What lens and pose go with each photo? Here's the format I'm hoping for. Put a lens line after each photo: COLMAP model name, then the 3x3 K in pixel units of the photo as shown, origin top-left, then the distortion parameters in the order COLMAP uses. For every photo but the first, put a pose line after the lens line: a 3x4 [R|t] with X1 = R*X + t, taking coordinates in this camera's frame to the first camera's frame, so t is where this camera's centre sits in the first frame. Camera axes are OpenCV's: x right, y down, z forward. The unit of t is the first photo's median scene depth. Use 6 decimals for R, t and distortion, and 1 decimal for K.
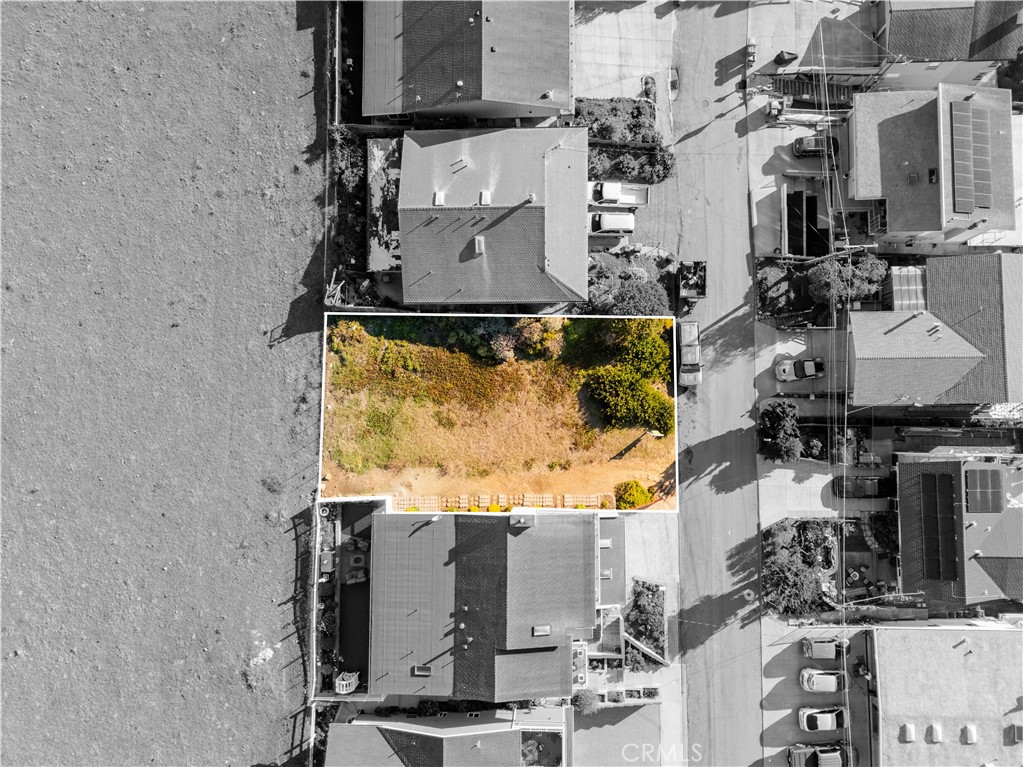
lens RADIAL K [[752.3, 0, 515.4], [0, 752.3, 381.4], [0, 0, 1]] dist [0.082894, -0.081649]
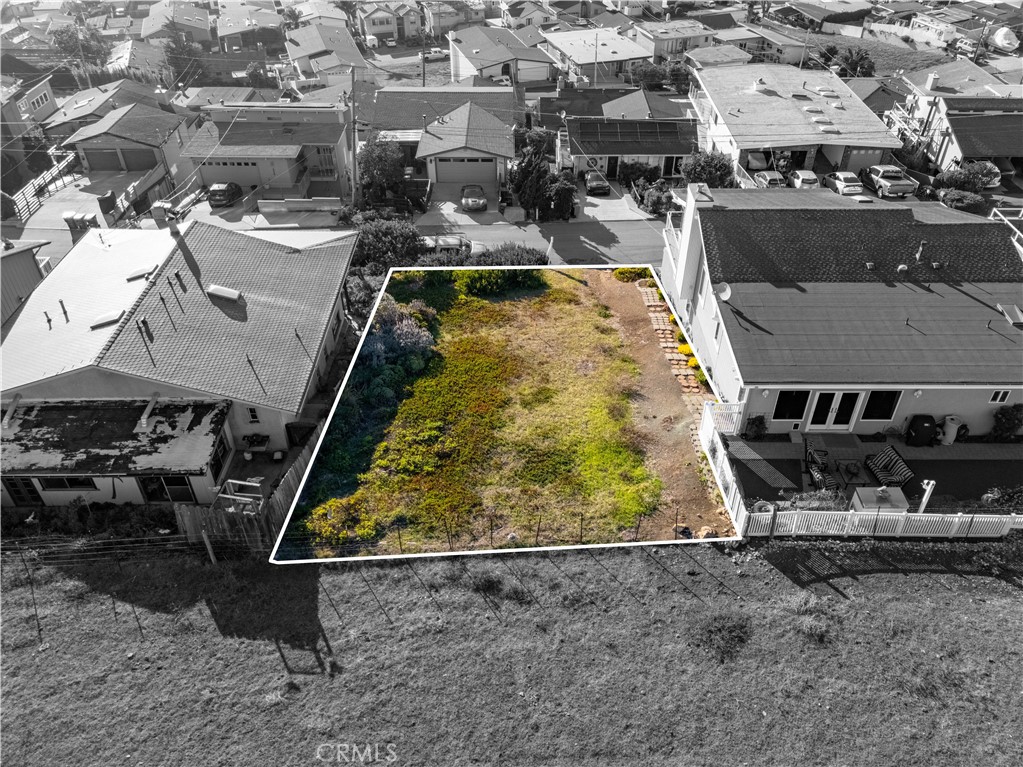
lens RADIAL K [[775.7, 0, 529.9], [0, 775.7, 381.2], [0, 0, 1]] dist [0.081674, -0.079143]
pose [[-0.010187, -0.579514, 0.814899, -0.530935], [0.997210, 0.054380, 0.051138, 0.016742], [-0.073949, 0.813146, 0.577343, 0.666118]]
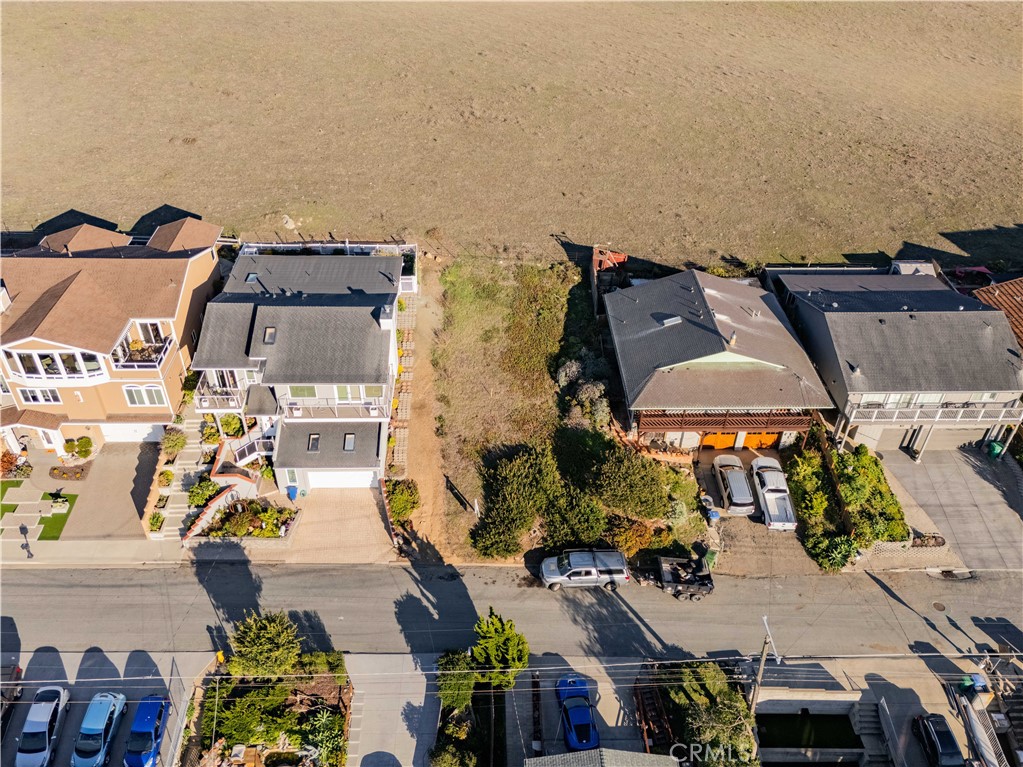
lens RADIAL K [[825.0, 0, 498.6], [0, 825.0, 394.5], [0, 0, 1]] dist [0.085667, -0.099985]
pose [[0.021649, 0.663018, -0.748290, 0.761641], [-0.998209, 0.056086, 0.020816, 0.022031], [0.055770, 0.746499, 0.663045, 0.336252]]
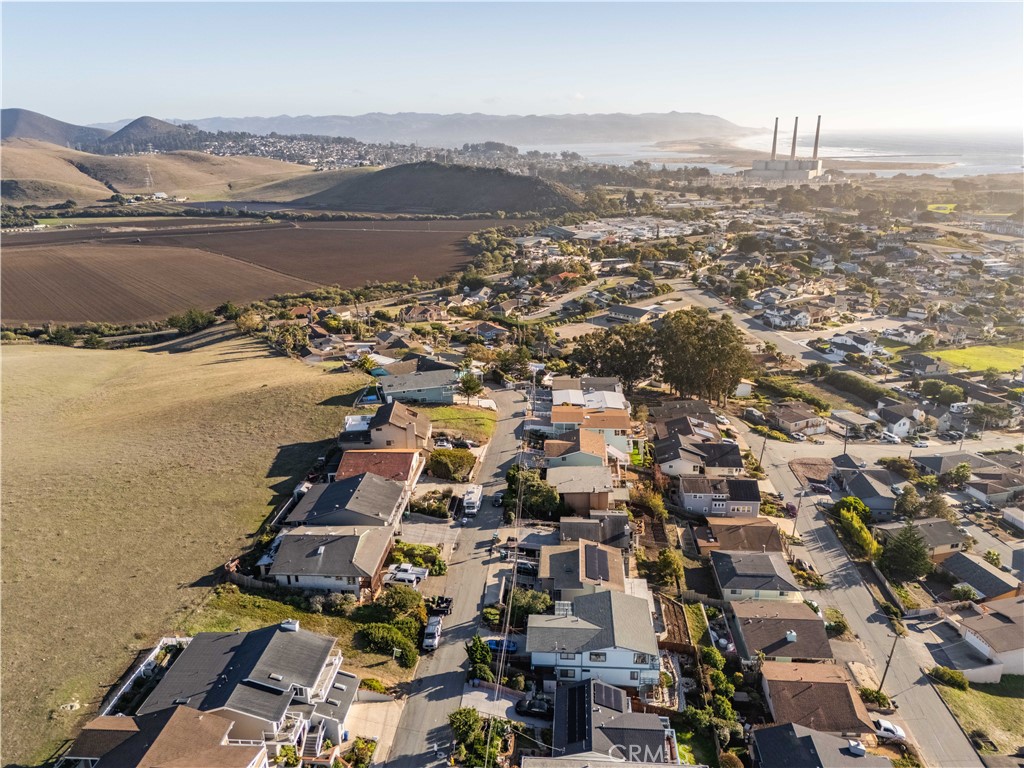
lens RADIAL K [[751.6, 0, 516.7], [0, 751.6, 381.3], [0, 0, 1]] dist [0.076803, -0.071506]
pose [[0.996516, 0.062795, -0.054891, 0.481198], [-0.074614, 0.377120, -0.923154, 1.272058], [-0.037269, 0.924033, 0.380492, -0.101518]]
